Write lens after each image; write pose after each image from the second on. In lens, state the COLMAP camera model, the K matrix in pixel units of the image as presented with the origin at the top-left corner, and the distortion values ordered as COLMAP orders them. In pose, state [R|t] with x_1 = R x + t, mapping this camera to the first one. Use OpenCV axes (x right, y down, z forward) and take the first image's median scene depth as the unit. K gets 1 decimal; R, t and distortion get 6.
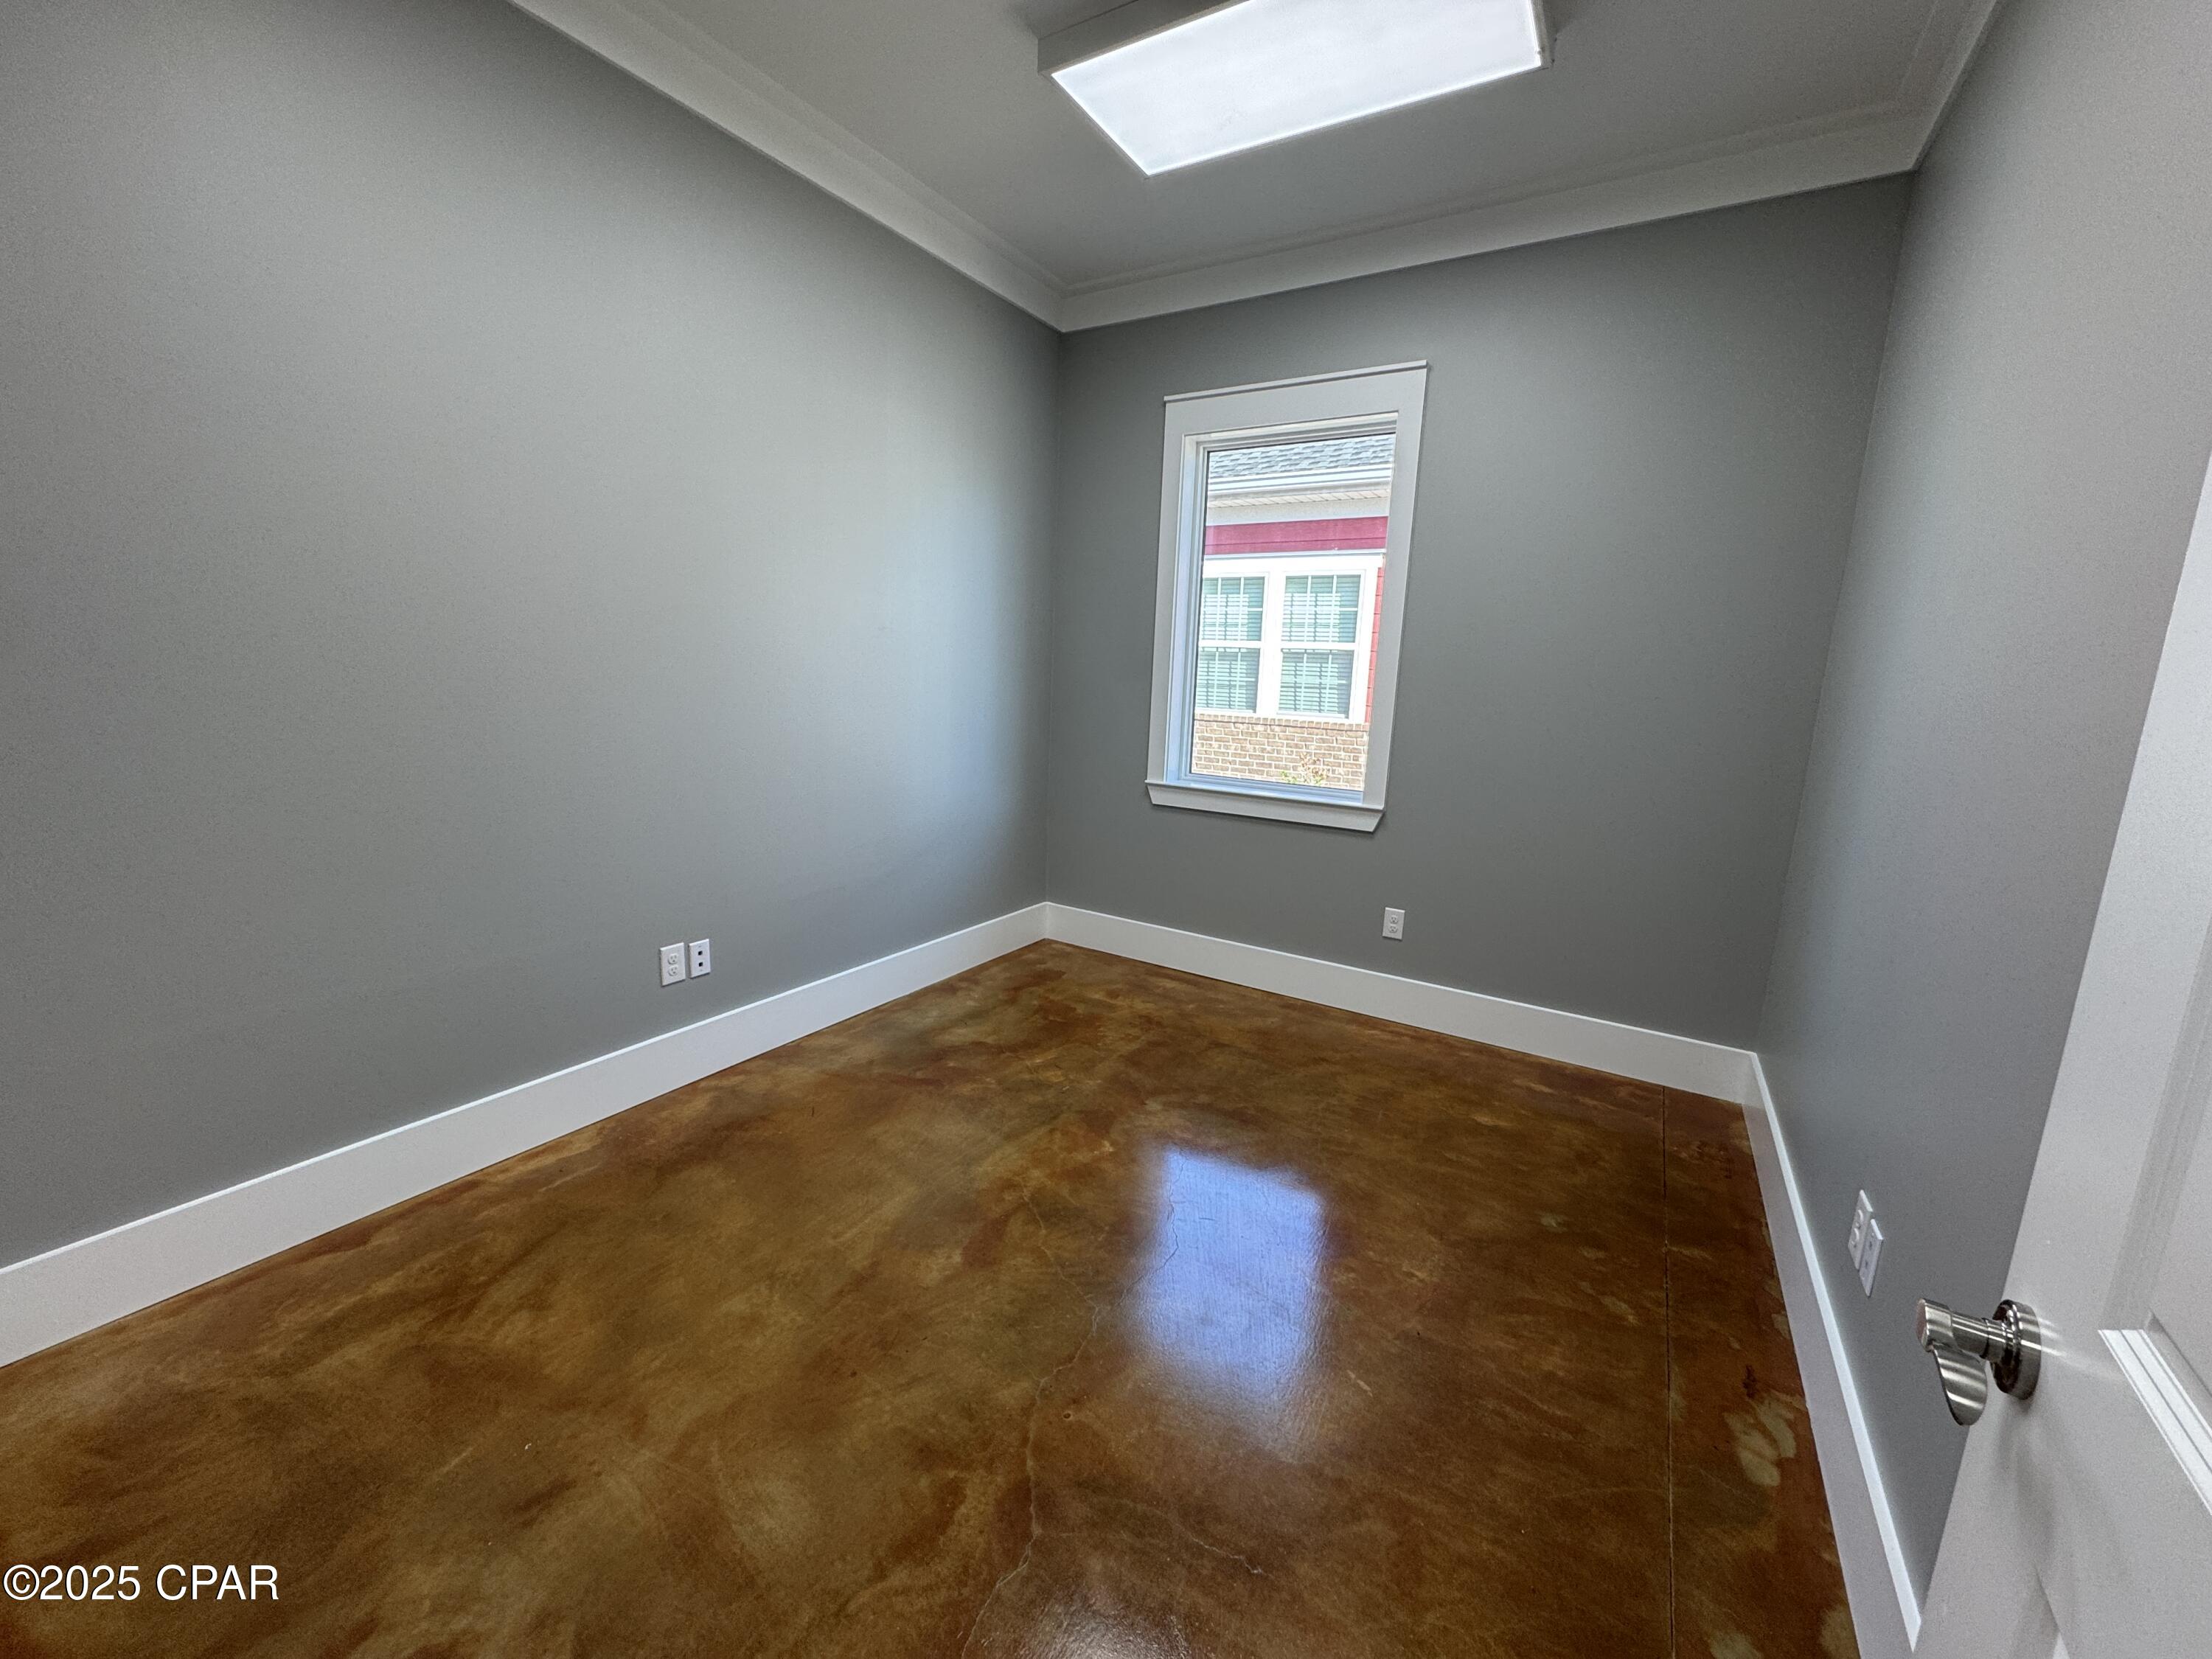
lens RADIAL K [[874.0, 0, 1106.0], [0, 874.0, 829.5], [0, 0, 1]] dist [-0.007506, 0.001947]
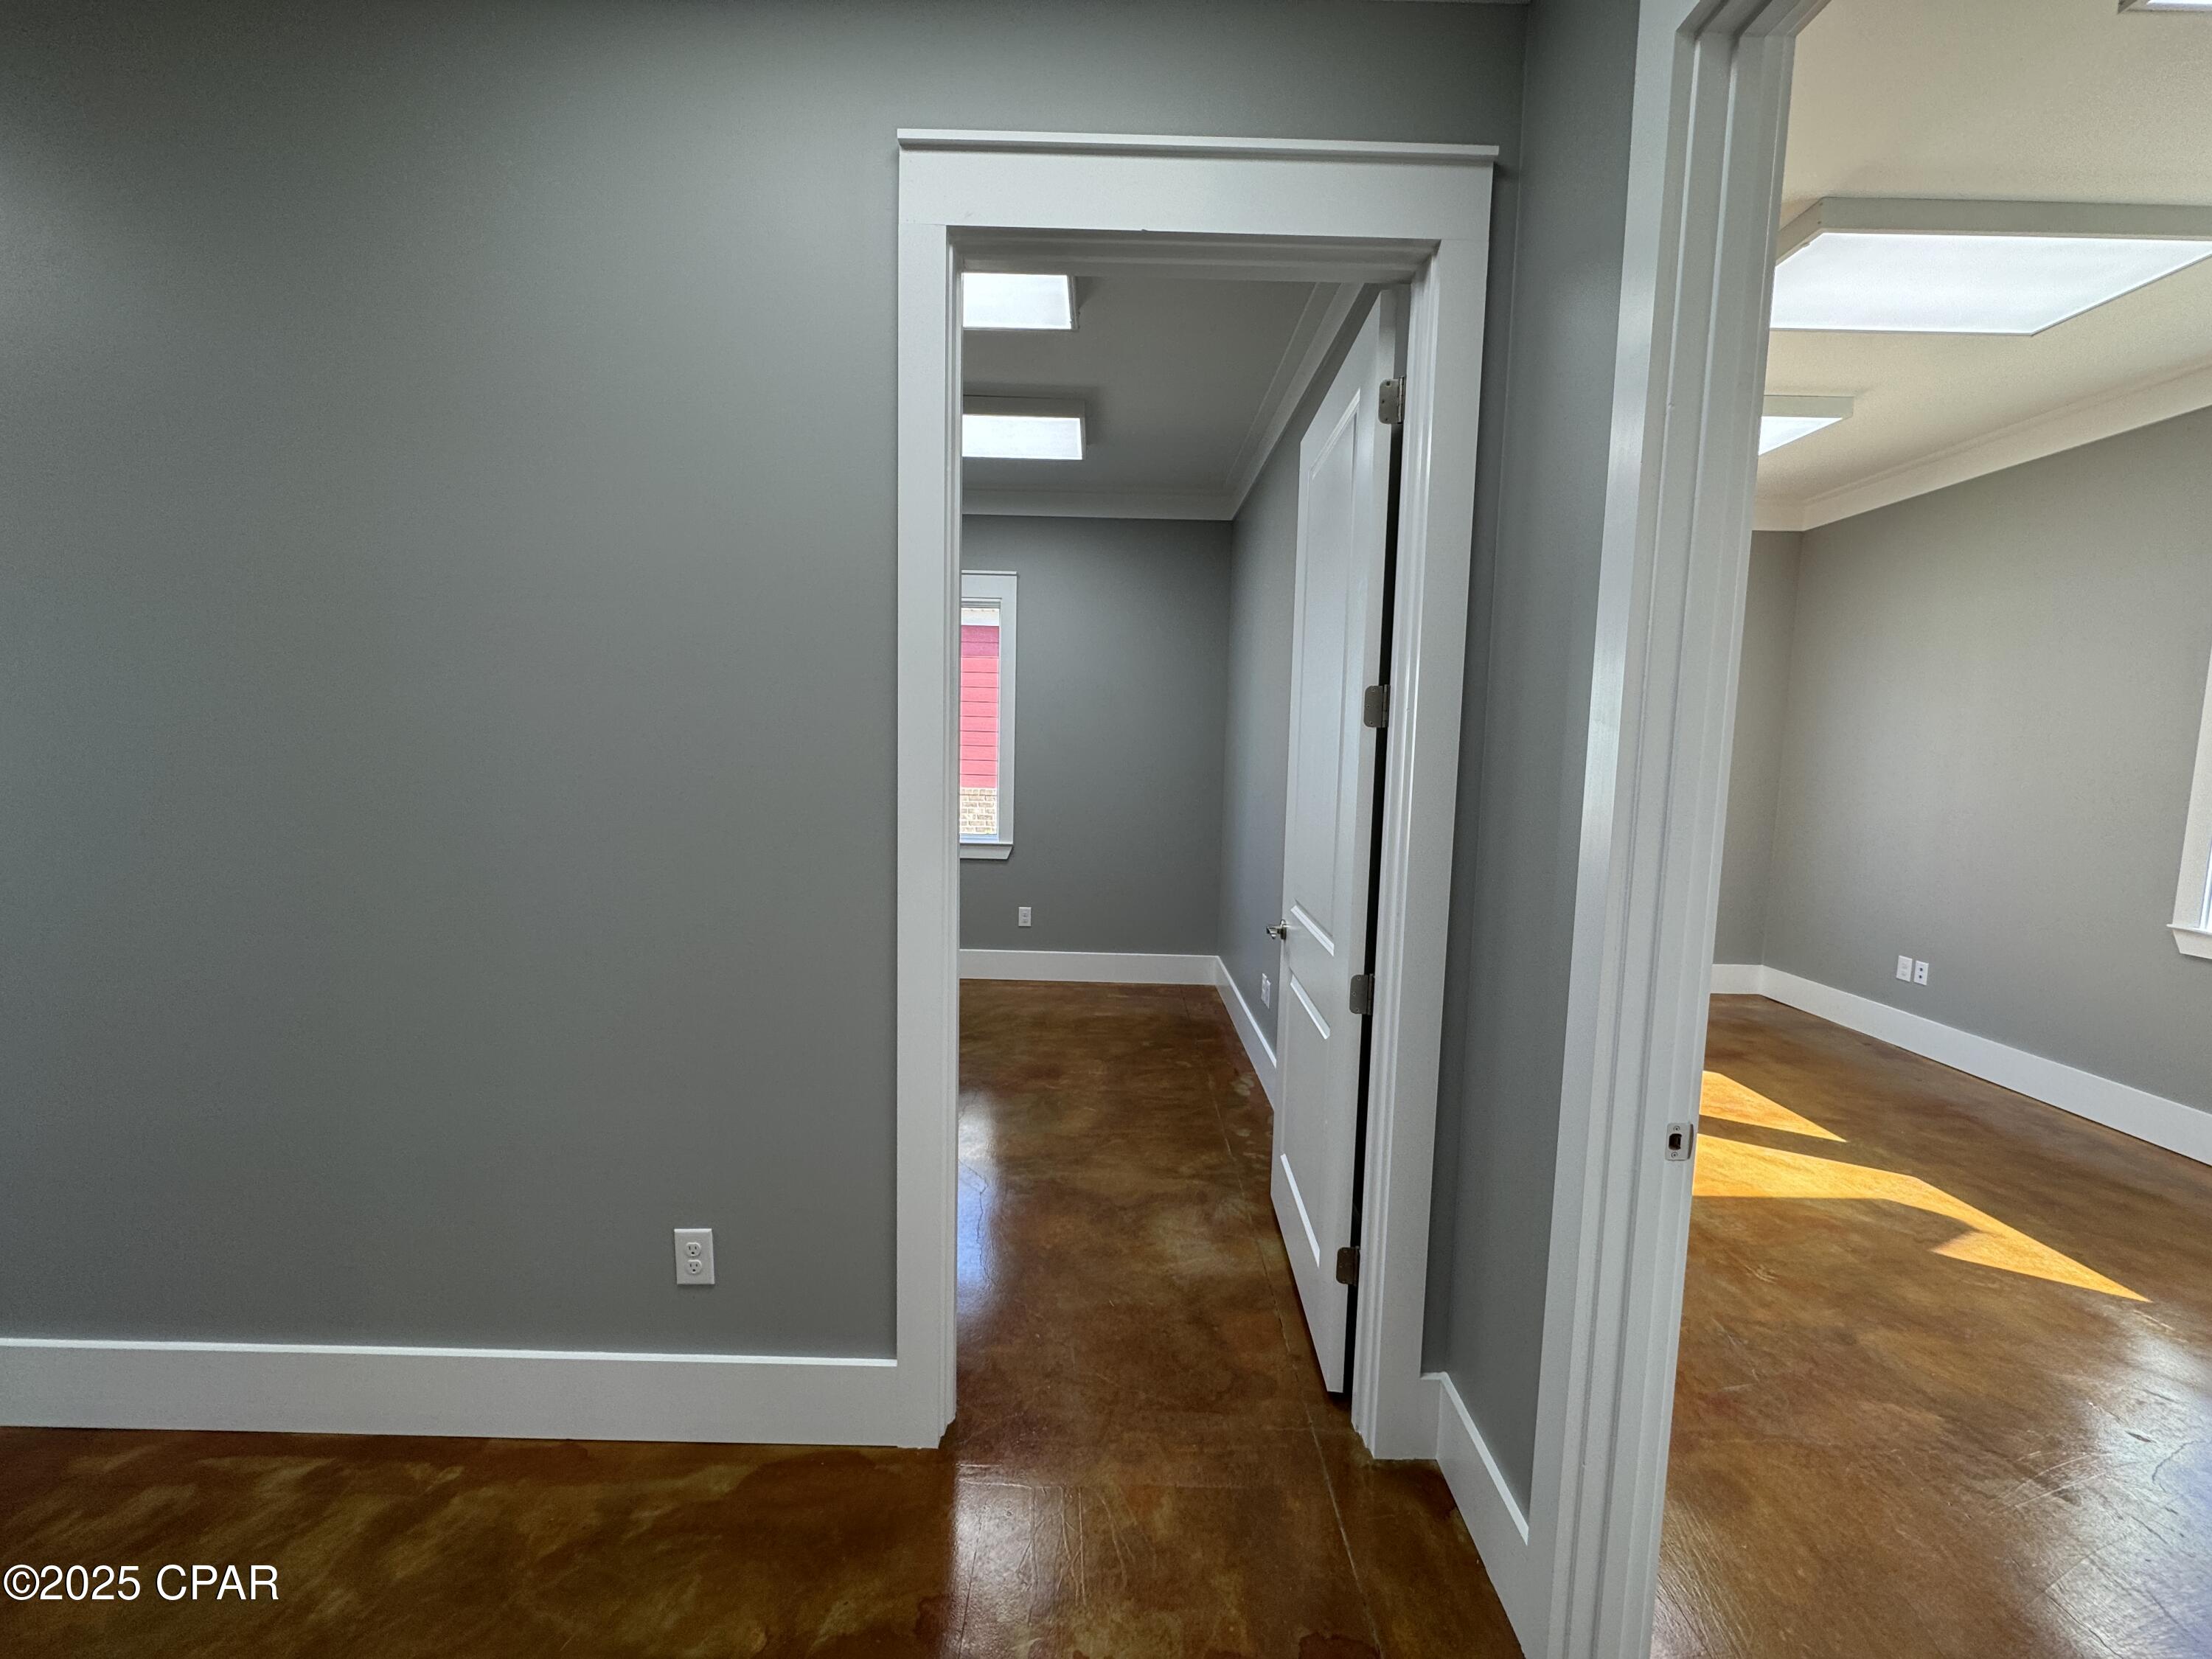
lens RADIAL K [[874.0, 0, 1106.0], [0, 874.0, 829.5], [0, 0, 1]] dist [-0.007506, 0.001947]
pose [[0.849164, -0.067294, 0.523824, -0.528842], [0.104088, 0.993719, -0.041076, 0.048027], [-0.517770, 0.089405, 0.850836, -0.620445]]
